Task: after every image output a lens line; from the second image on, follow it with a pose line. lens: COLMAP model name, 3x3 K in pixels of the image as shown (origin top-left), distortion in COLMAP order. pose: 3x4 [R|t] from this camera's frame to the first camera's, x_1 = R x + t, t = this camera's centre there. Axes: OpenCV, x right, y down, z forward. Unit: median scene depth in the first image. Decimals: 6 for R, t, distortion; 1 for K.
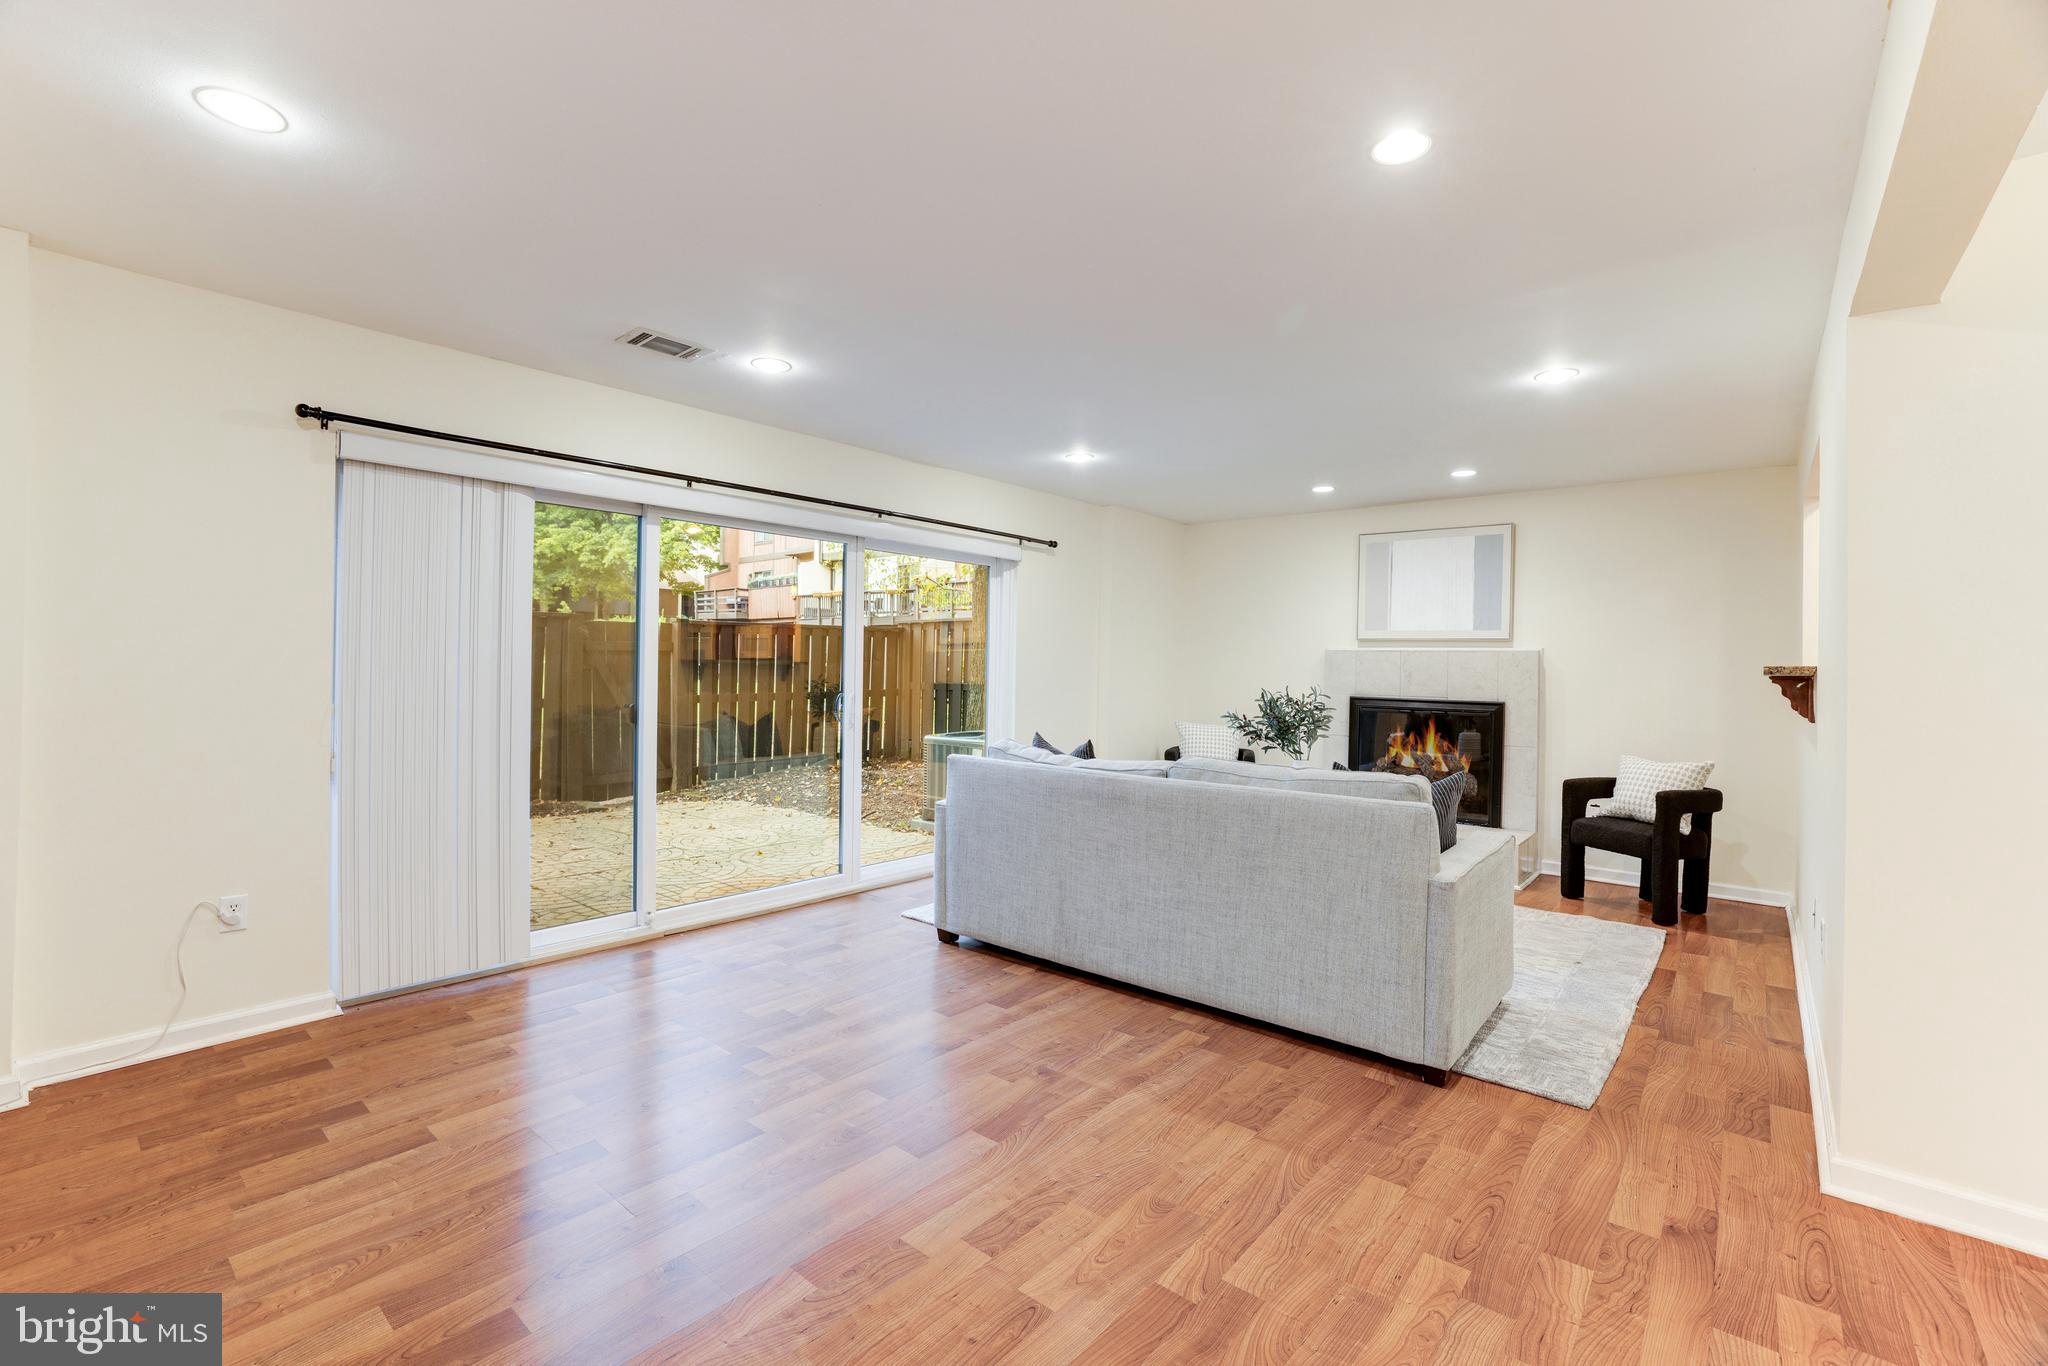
lens RADIAL K [[894.2, 0, 1008.1], [0, 894.2, 666.7], [0, 0, 1]] dist [-0.039045, 0.015222]
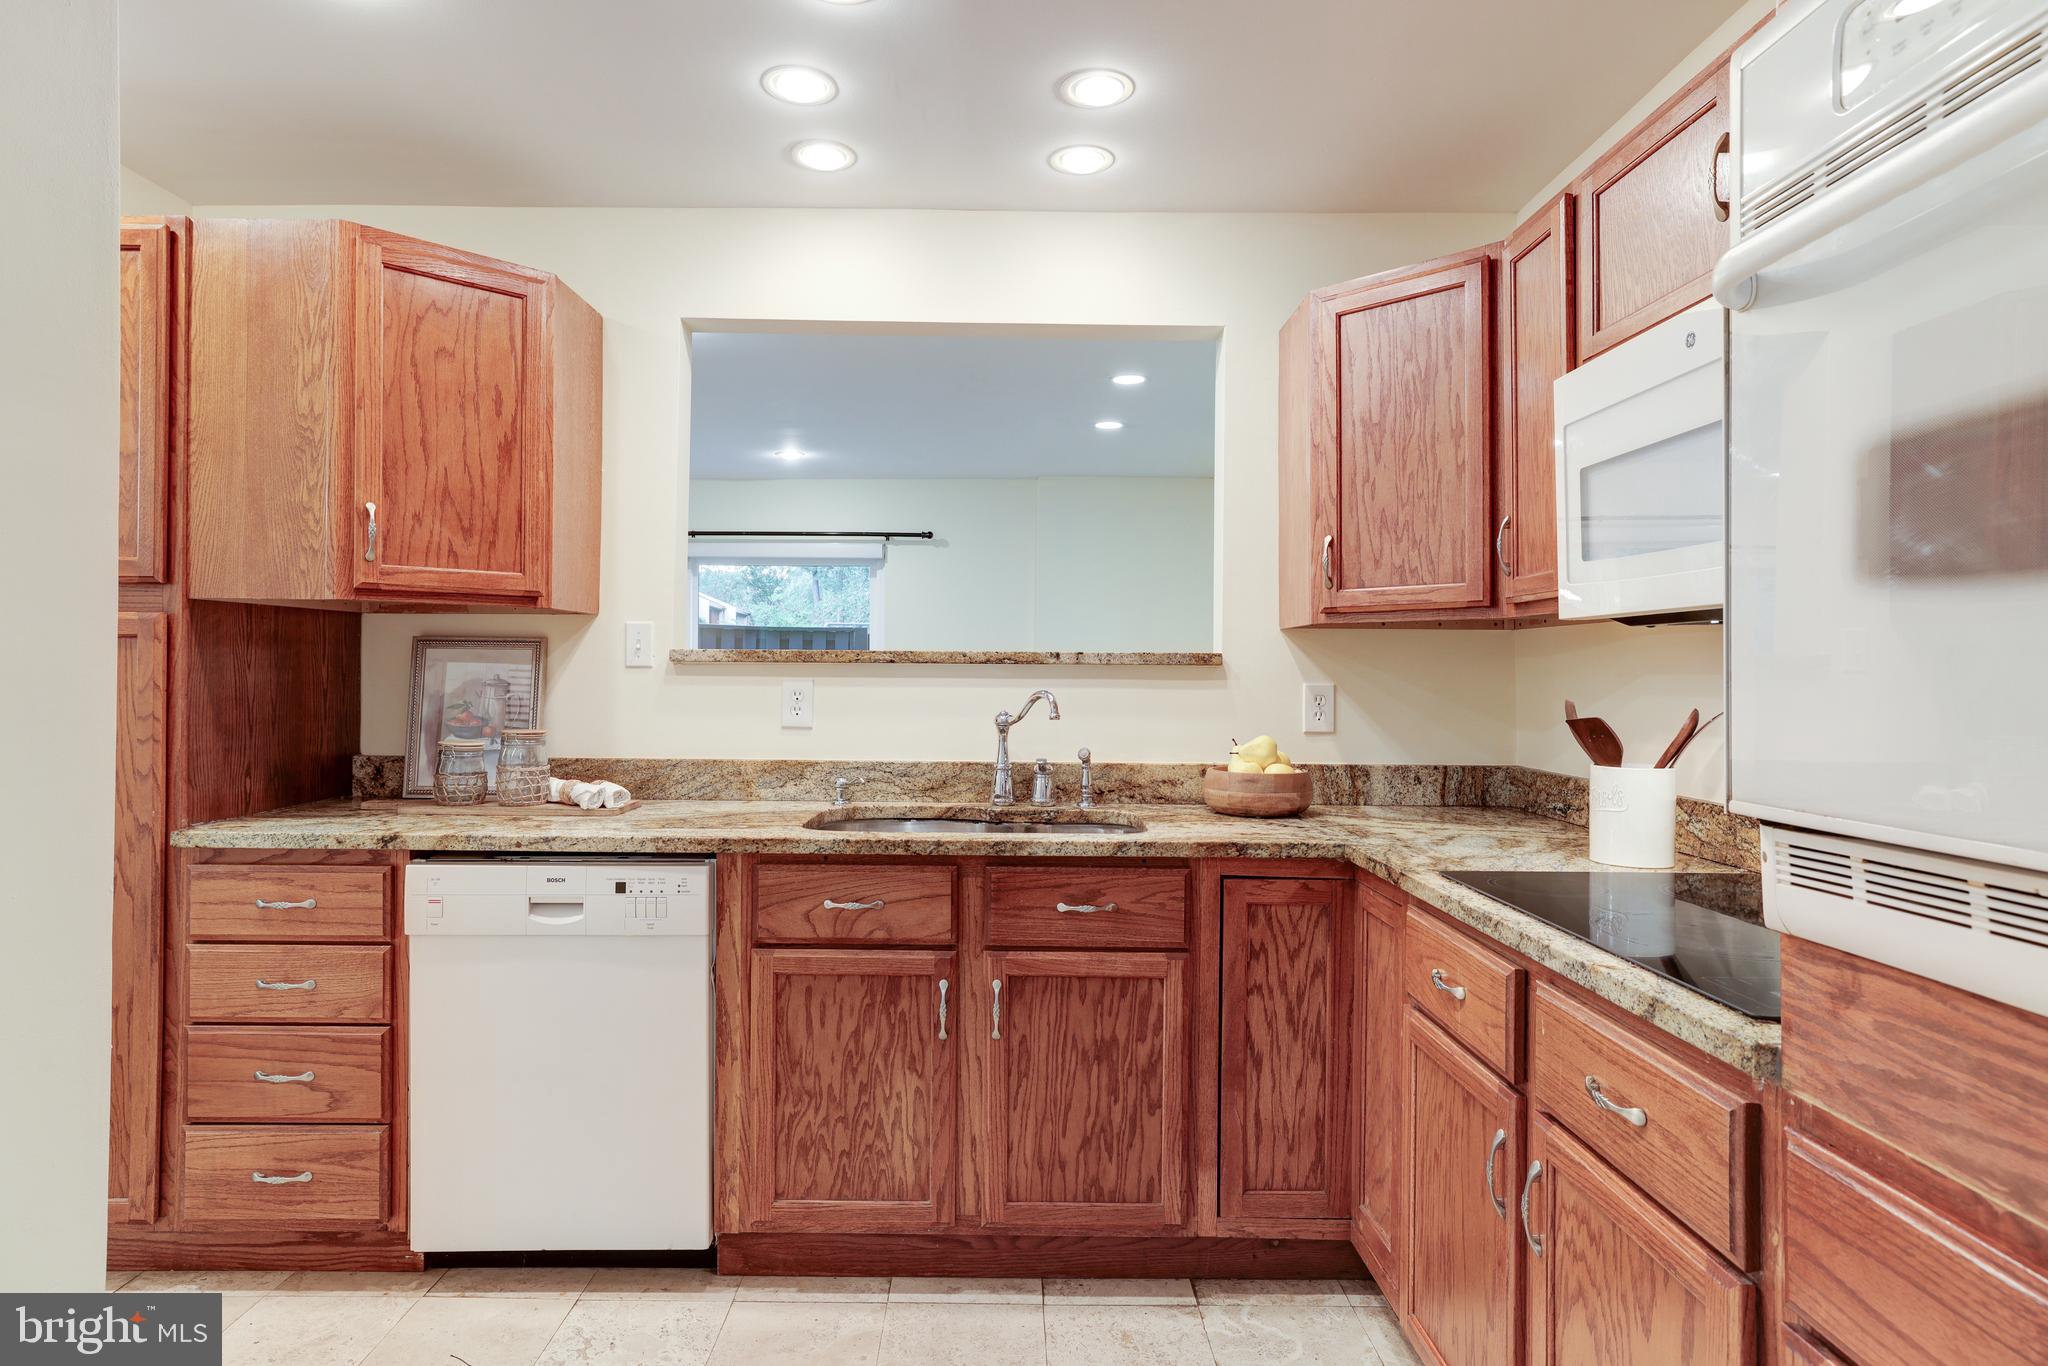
lens RADIAL K [[1116.5, 0, 1014.7], [0, 1116.5, 663.9], [0, 0, 1]] dist [-0.039510, 0.037070]
pose [[0.654973, -0.013295, -0.755536, 1.140460], [0.004658, 0.999897, -0.013557, 0.011529], [0.755638, 0.005360, 0.654967, 0.381765]]
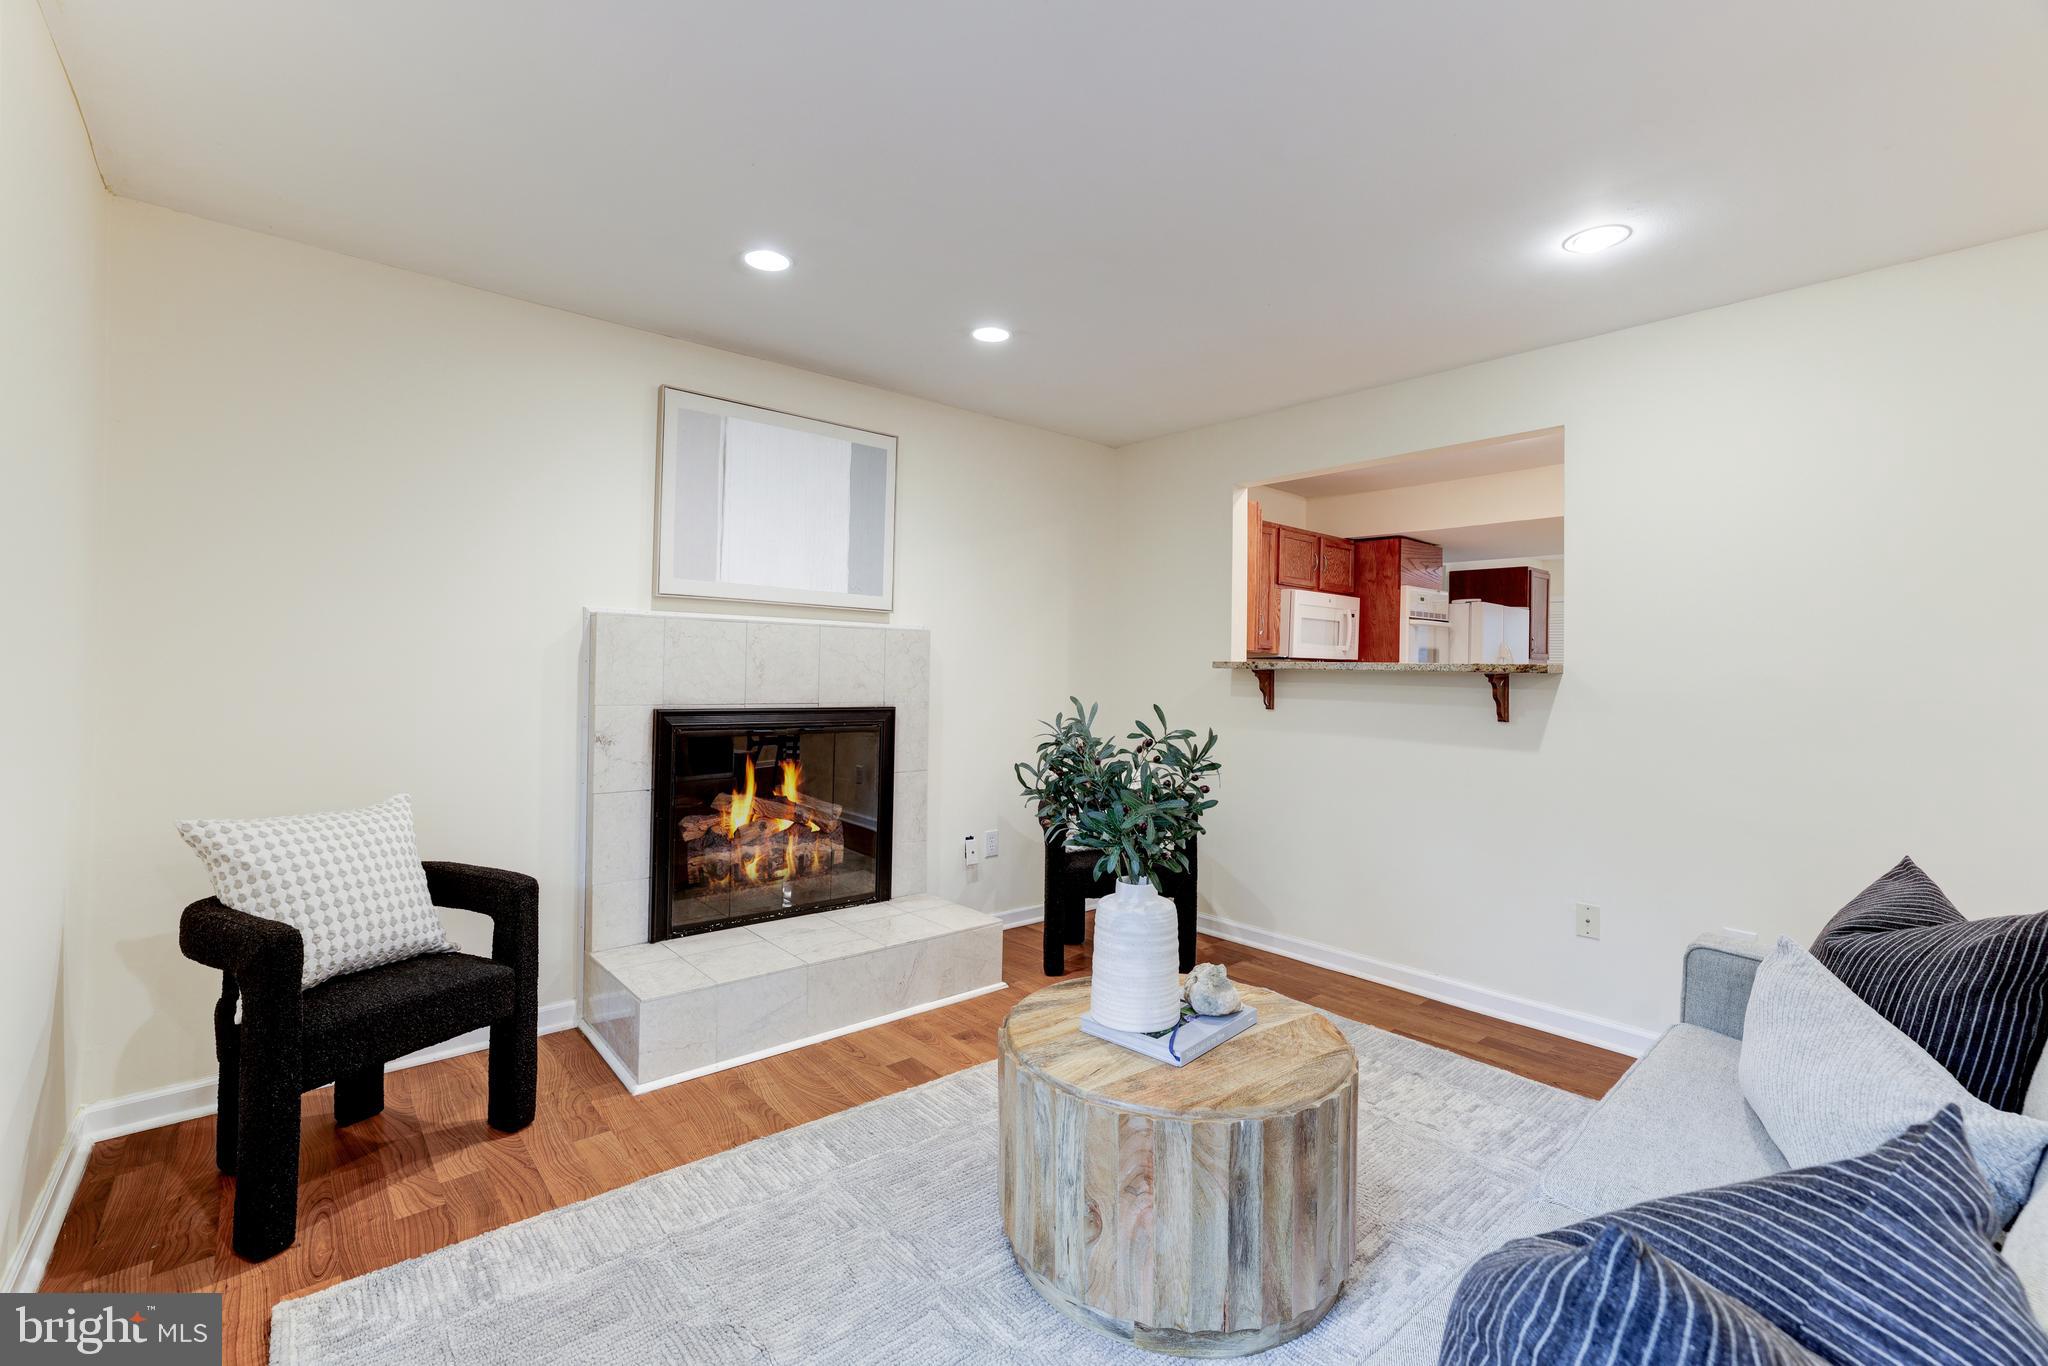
lens RADIAL K [[877.9, 0, 1010.1], [0, 877.9, 662.5], [0, 0, 1]] dist [-0.033353, 0.018876]
pose [[0.160436, -0.007025, 0.987021, -0.074031], [-0.016288, 0.999820, 0.009763, -0.000349], [-0.986912, -0.017643, 0.160293, 0.912752]]
